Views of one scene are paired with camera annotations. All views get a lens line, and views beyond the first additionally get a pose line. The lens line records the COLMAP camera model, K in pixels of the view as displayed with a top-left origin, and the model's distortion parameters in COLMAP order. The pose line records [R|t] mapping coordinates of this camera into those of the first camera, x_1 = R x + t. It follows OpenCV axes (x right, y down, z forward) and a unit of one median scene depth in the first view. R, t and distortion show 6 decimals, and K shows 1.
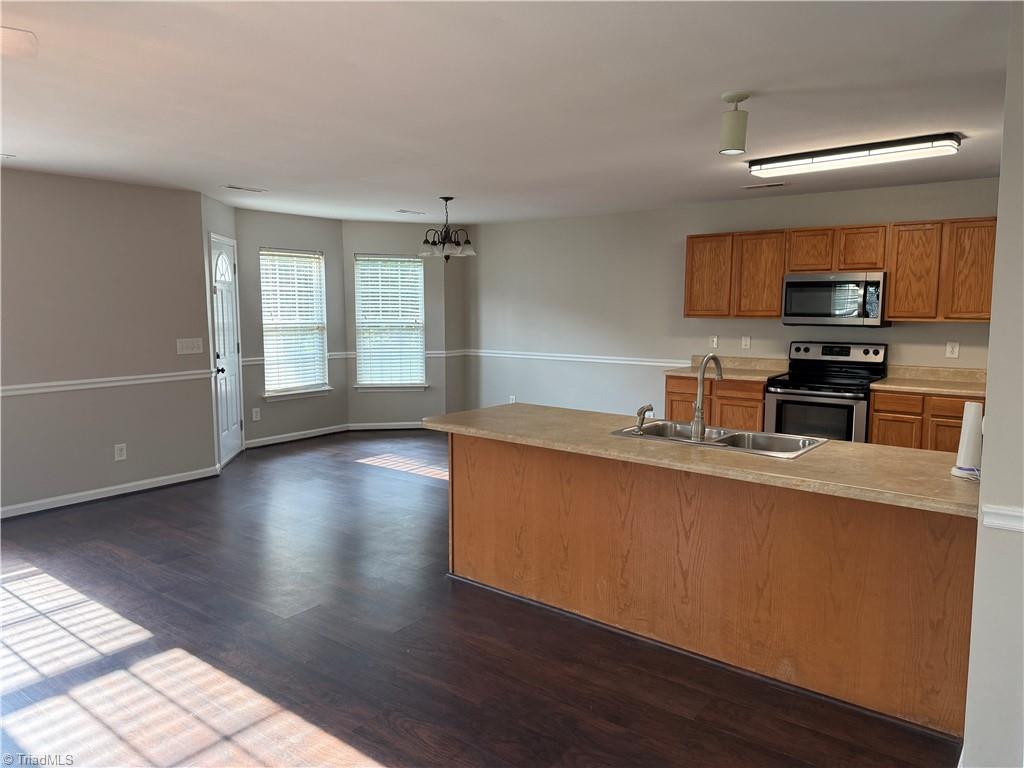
lens RADIAL K [[708.1, 0, 529.5], [0, 708.1, 381.7], [0, 0, 1]] dist [0.049824, -0.079646]
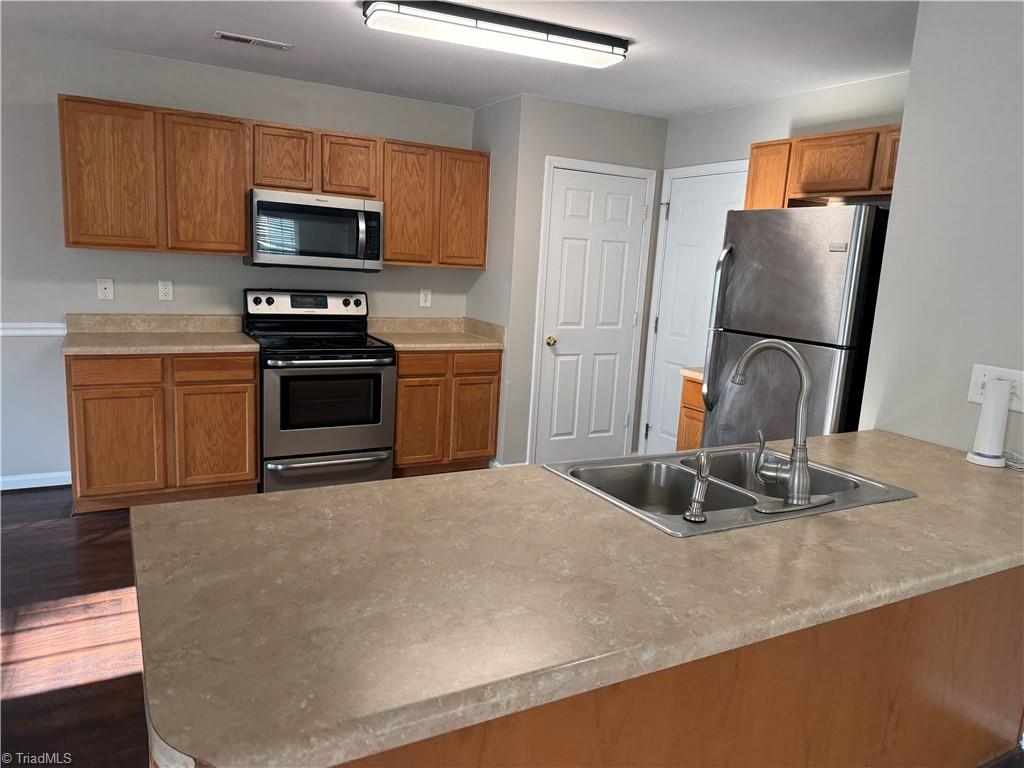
lens RADIAL K [[708.1, 0, 515.0], [0, 708.1, 380.3], [0, 0, 1]] dist [0.049824, -0.079646]
pose [[0.409846, -0.128139, 0.903109, -0.165349], [0.046517, 0.991732, 0.119602, -0.040354], [-0.910968, -0.007008, 0.412418, 0.490341]]
